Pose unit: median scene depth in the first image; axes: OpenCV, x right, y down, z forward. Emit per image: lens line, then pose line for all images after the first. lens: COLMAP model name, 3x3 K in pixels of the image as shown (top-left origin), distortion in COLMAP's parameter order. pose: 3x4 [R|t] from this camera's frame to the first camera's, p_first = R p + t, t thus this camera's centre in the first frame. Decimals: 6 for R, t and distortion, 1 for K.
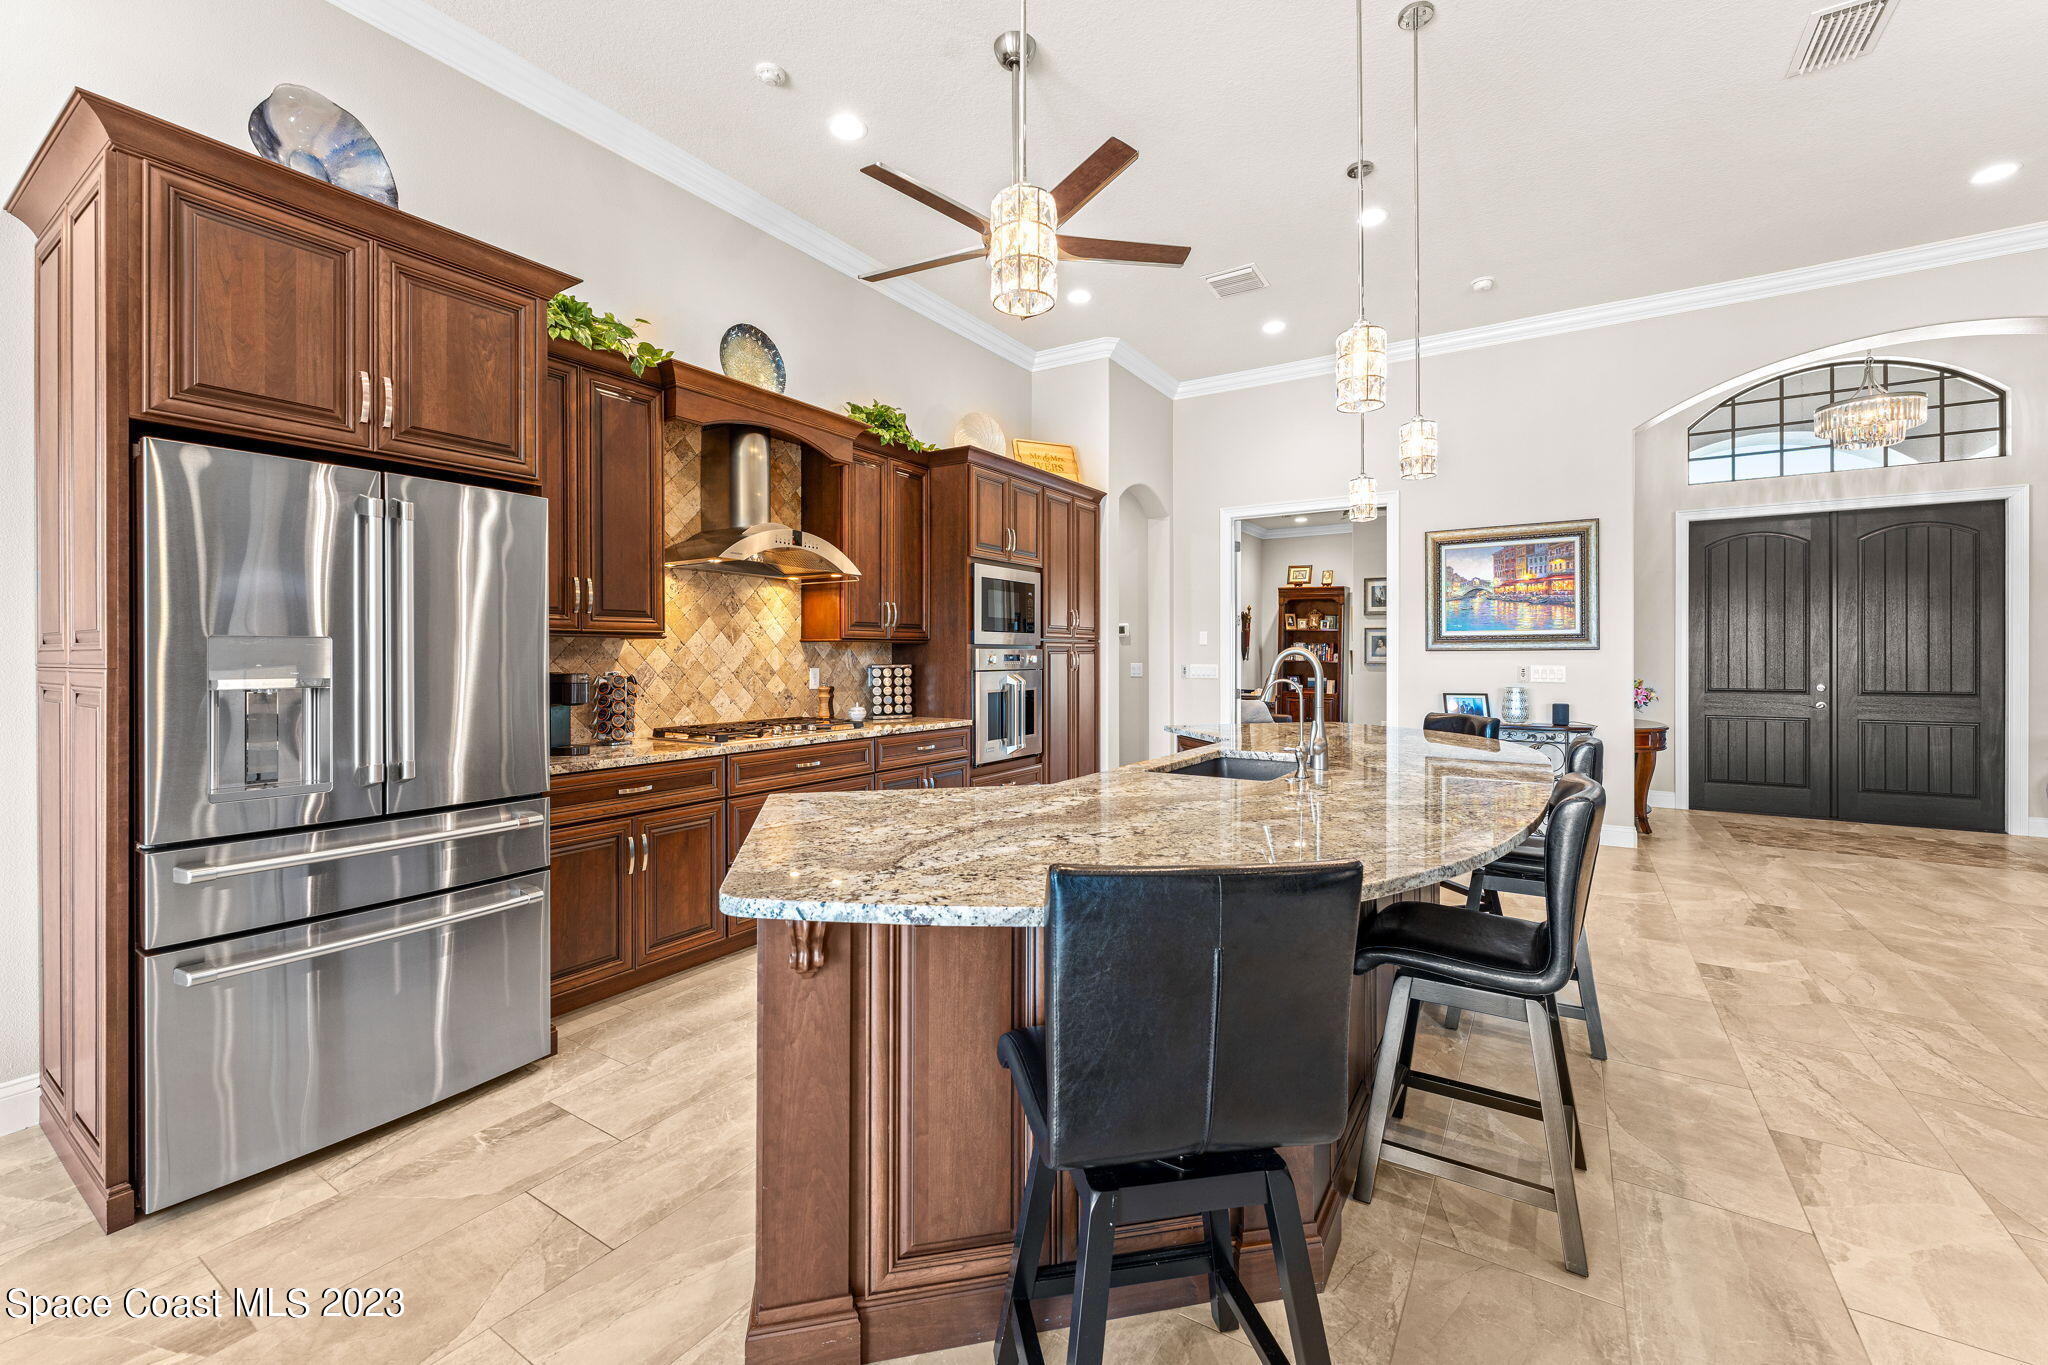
lens RADIAL K [[849.0, 0, 1022.5], [0, 849.0, 666.2], [0, 0, 1]] dist [0.001867, 0.000210]
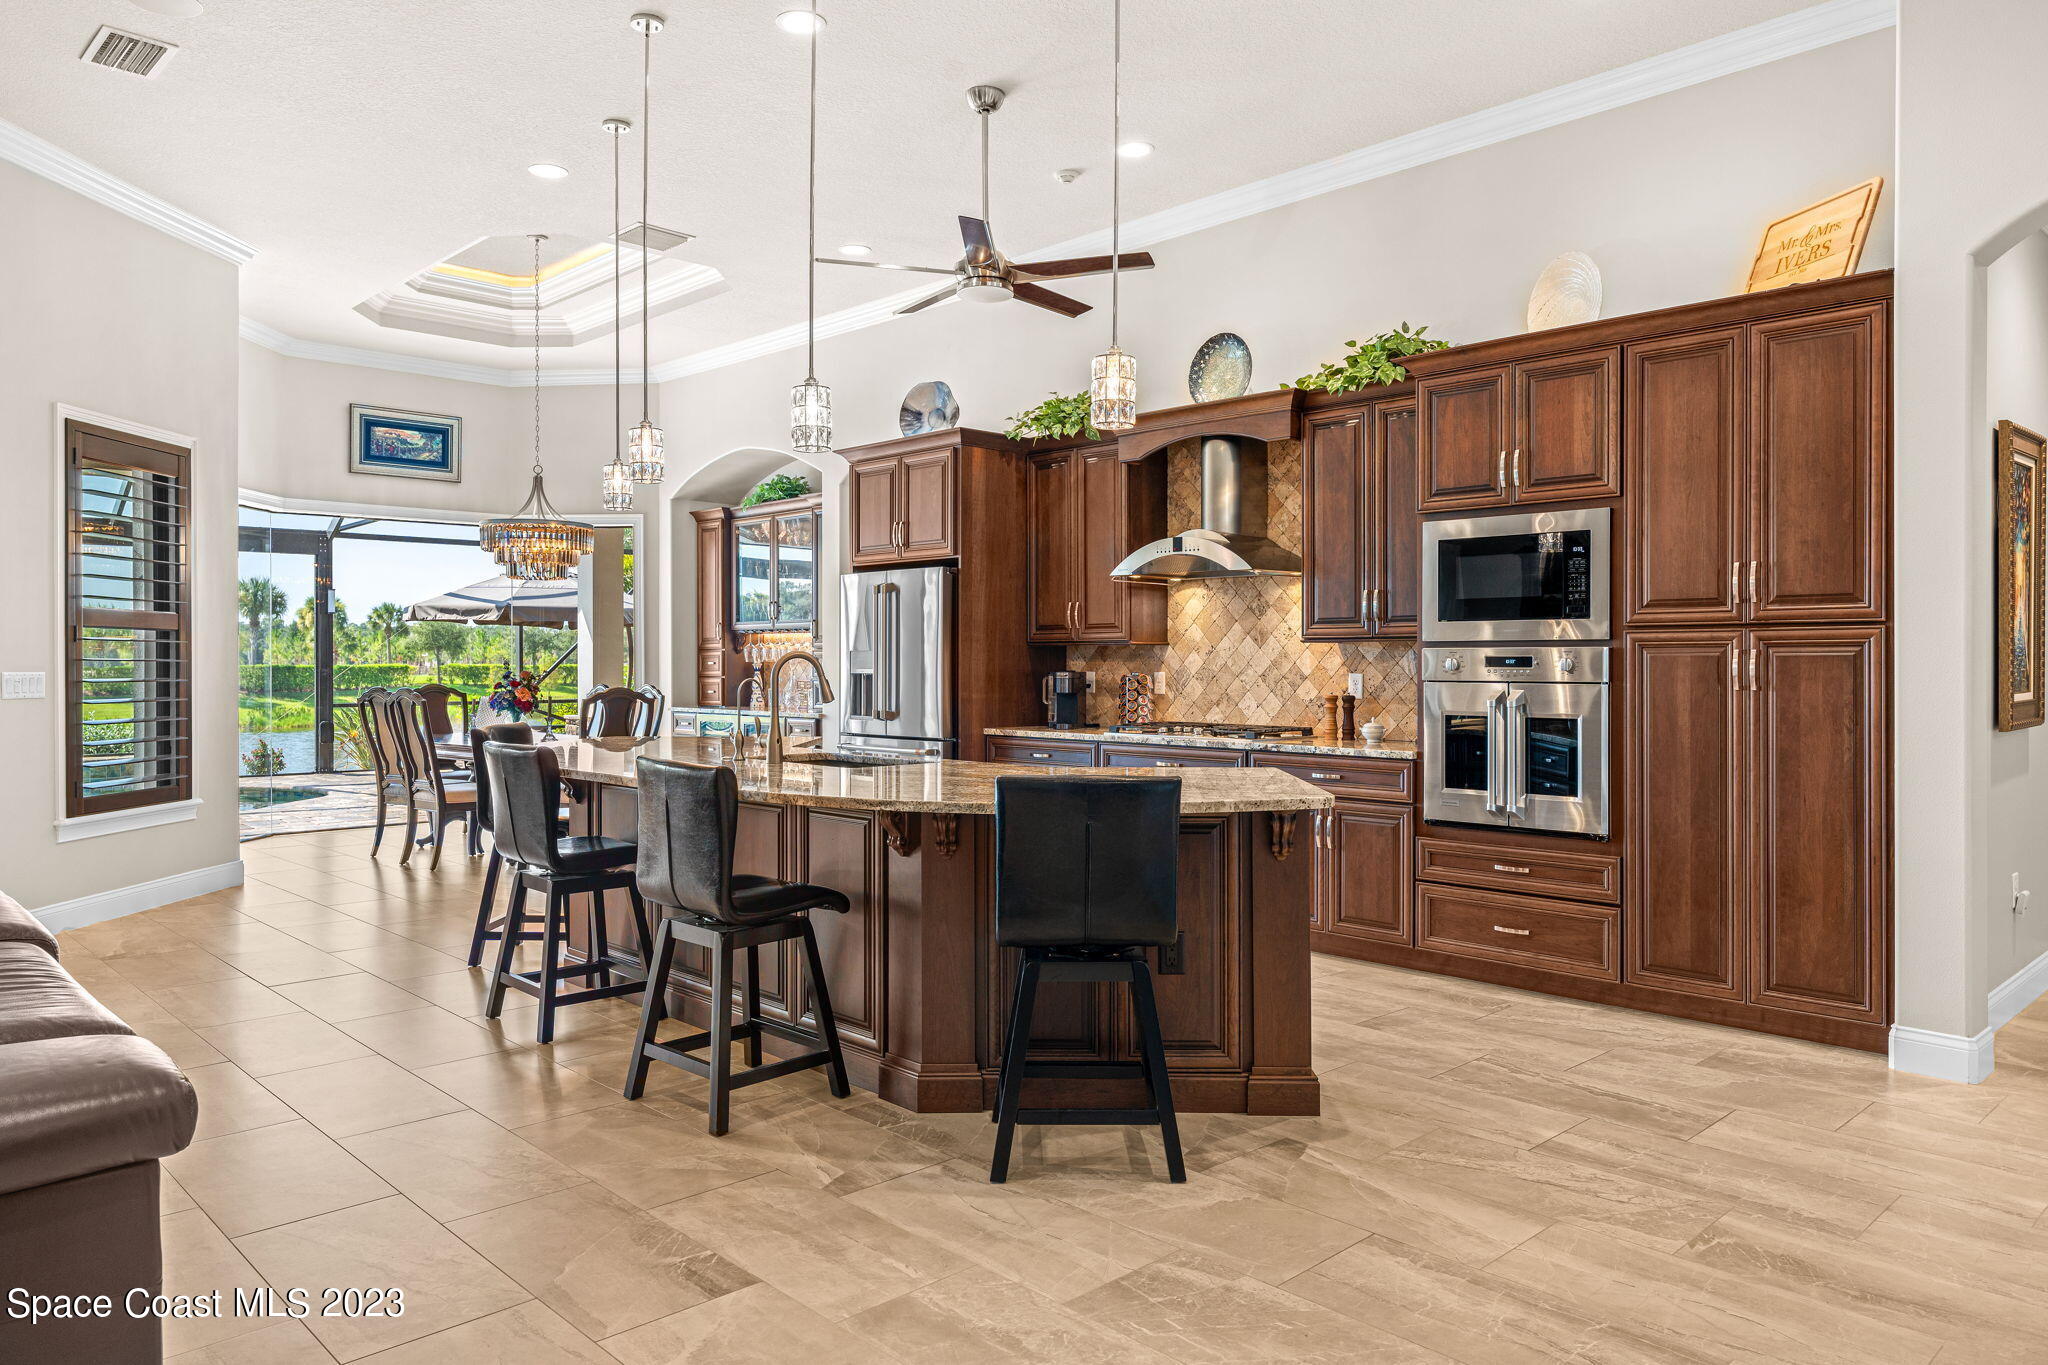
lens RADIAL K [[1388.7, 0, 1029.2], [0, 1388.7, 672.6], [0, 0, 1]] dist [0.002240, 0.000138]
pose [[-0.238759, 0.008467, -0.971042, 1.321089], [-0.010180, 0.999885, 0.011222, -0.011865], [0.971025, 0.012565, -0.238645, 1.152678]]
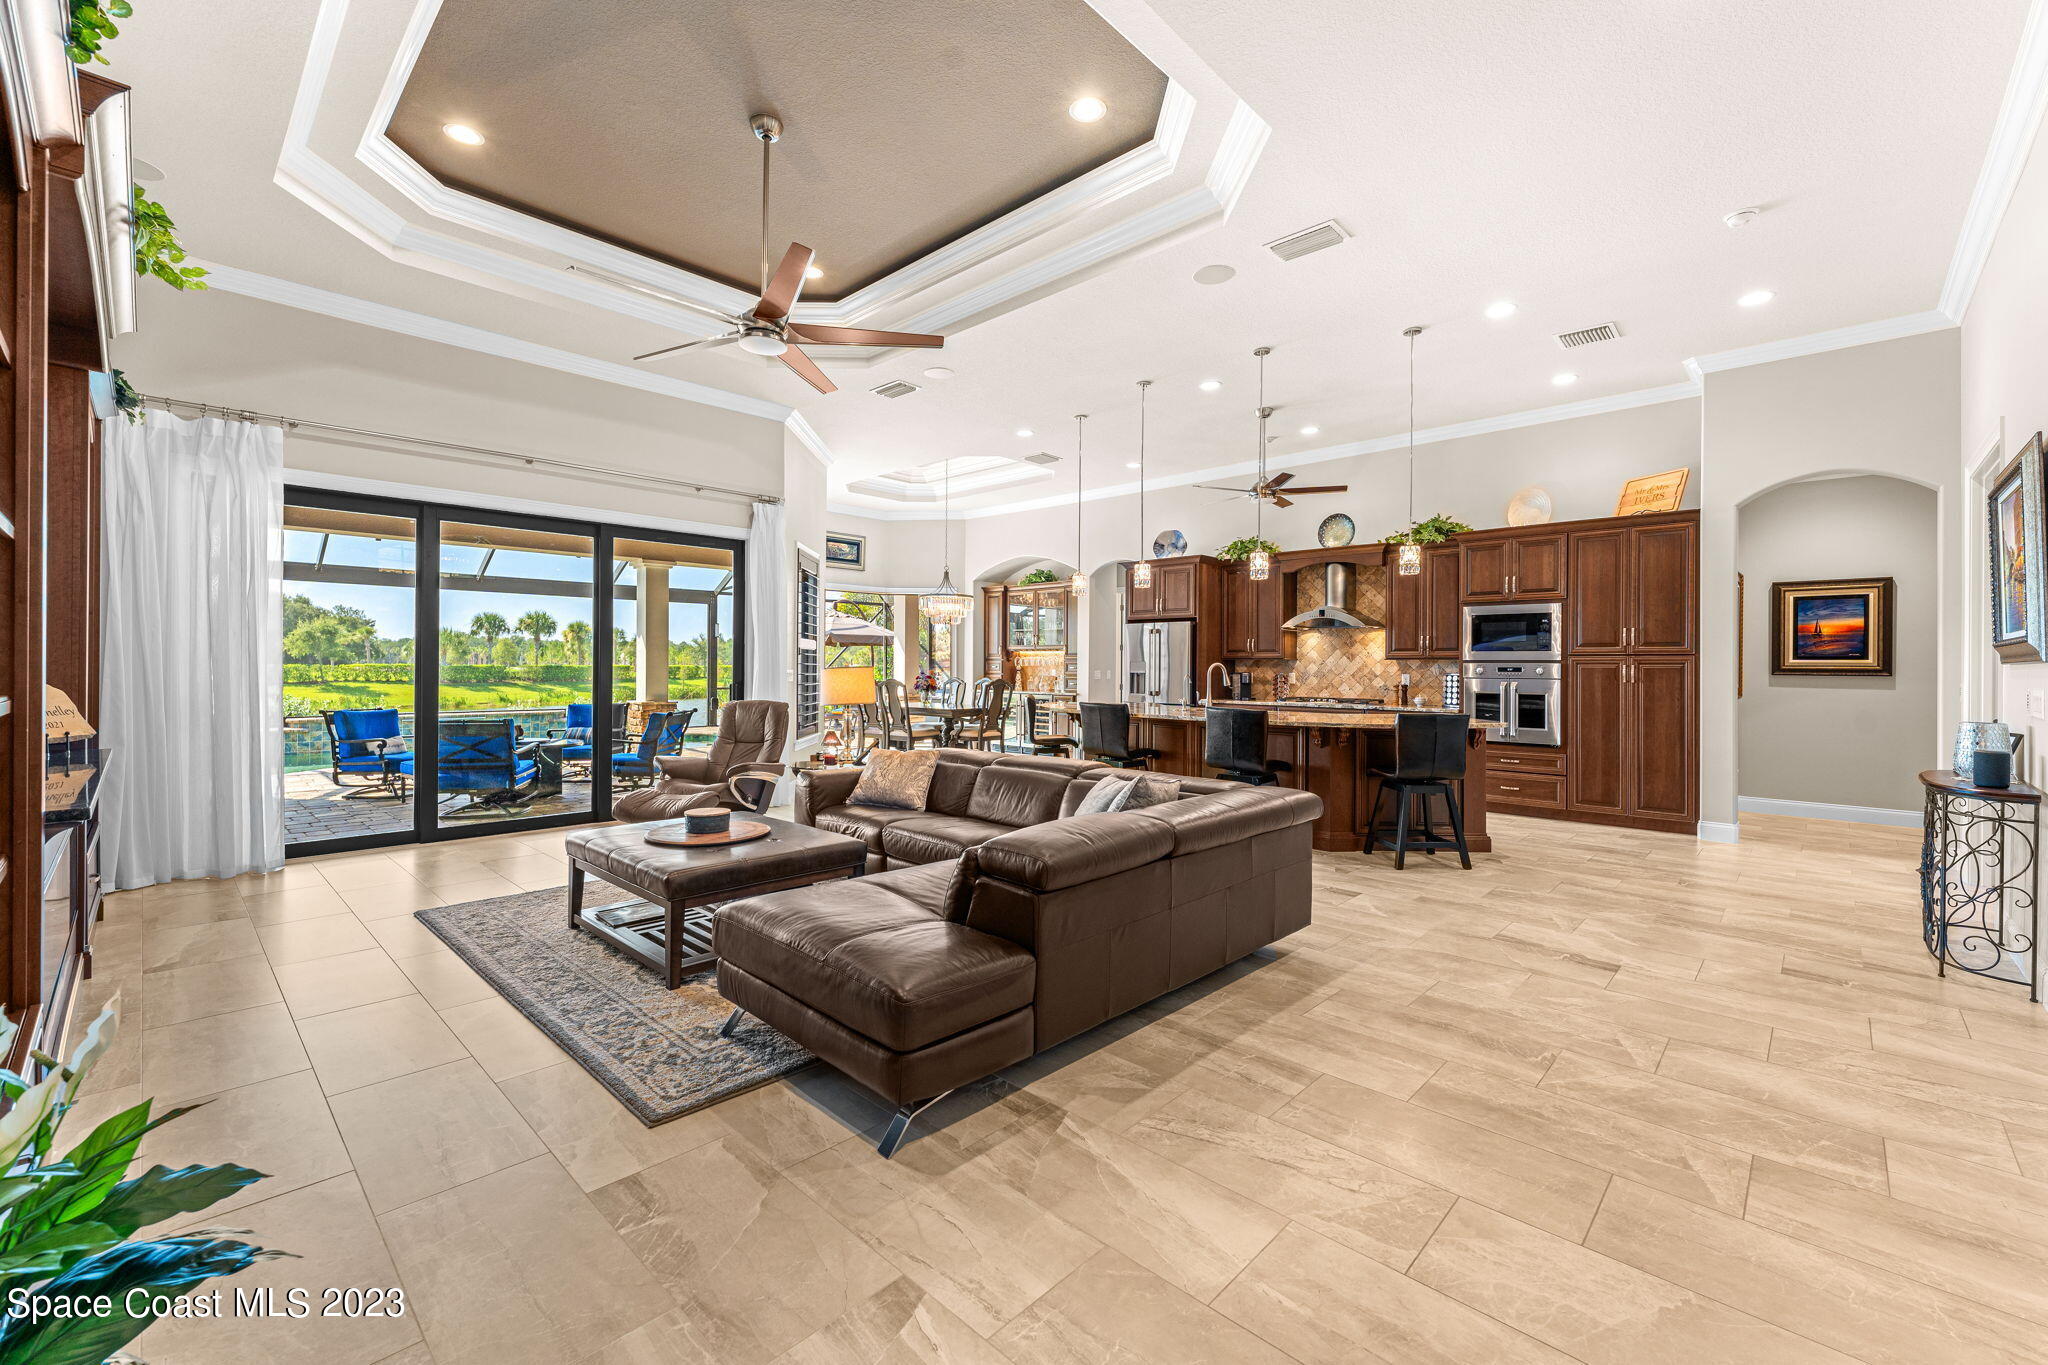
lens RADIAL K [[849.0, 0, 1014.9], [0, 849.0, 668.0], [0, 0, 1]] dist [0.001867, 0.000210]
pose [[-0.195380, 0.002076, -0.980725, 1.913380], [-0.016634, 0.999847, 0.005430, -0.007713], [0.980587, 0.017374, -0.195316, 0.612569]]
